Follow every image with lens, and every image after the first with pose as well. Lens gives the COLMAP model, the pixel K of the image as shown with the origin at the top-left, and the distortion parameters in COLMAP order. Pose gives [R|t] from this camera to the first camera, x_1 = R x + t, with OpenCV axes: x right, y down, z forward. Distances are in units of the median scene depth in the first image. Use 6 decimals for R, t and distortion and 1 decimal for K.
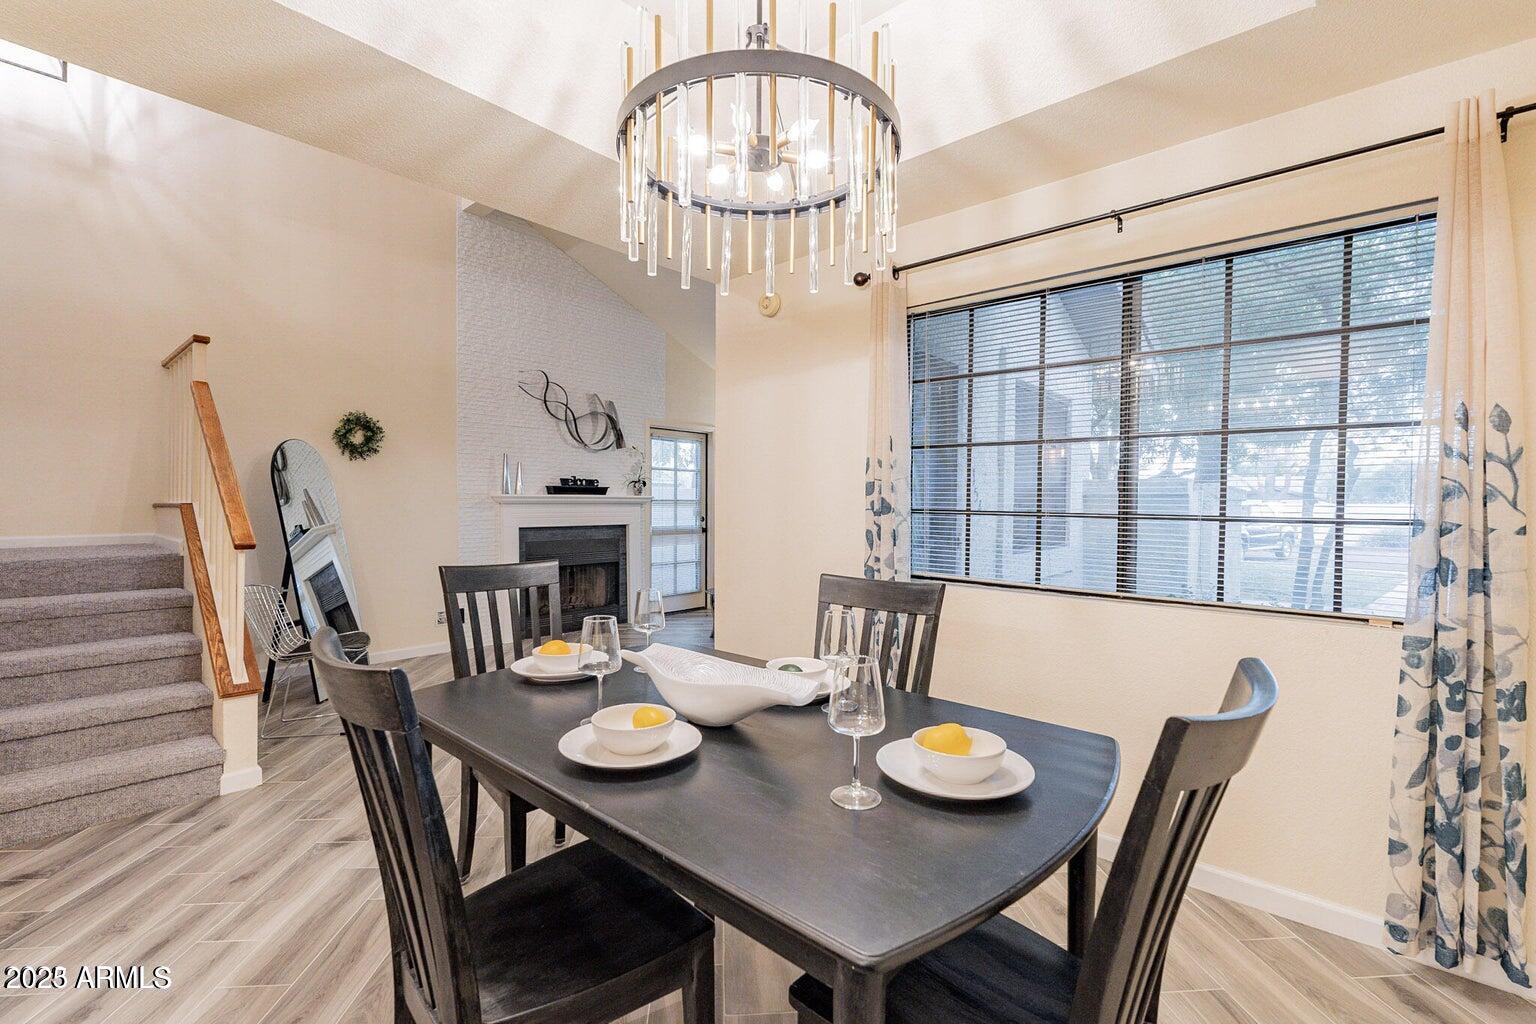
lens RADIAL K [[682.1, 0, 758.2], [0, 682.1, 515.0], [0, 0, 1]] dist [-0.010348, 0.000430]
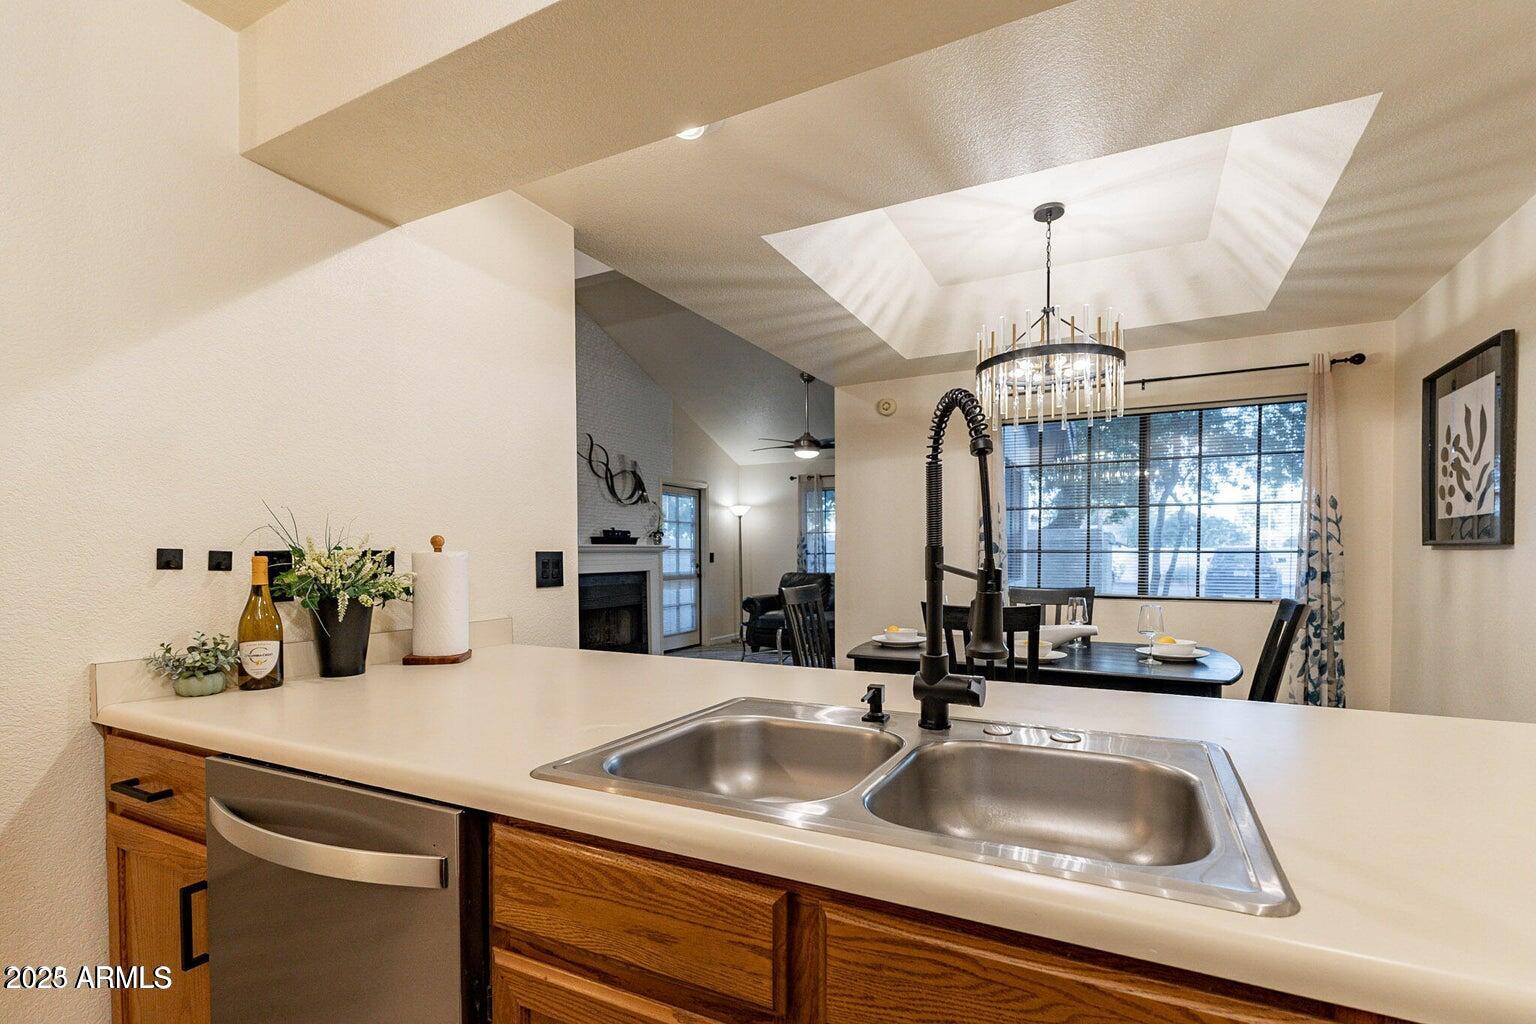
lens RADIAL K [[682.1, 0, 789.2], [0, 682.1, 565.4], [0, 0, 1]] dist [-0.010348, 0.000430]
pose [[0.971276, -0.016437, 0.237386, -0.857376], [0.016121, 0.999865, 0.003274, 0.019685], [-0.237408, 0.000647, 0.971410, -0.540259]]
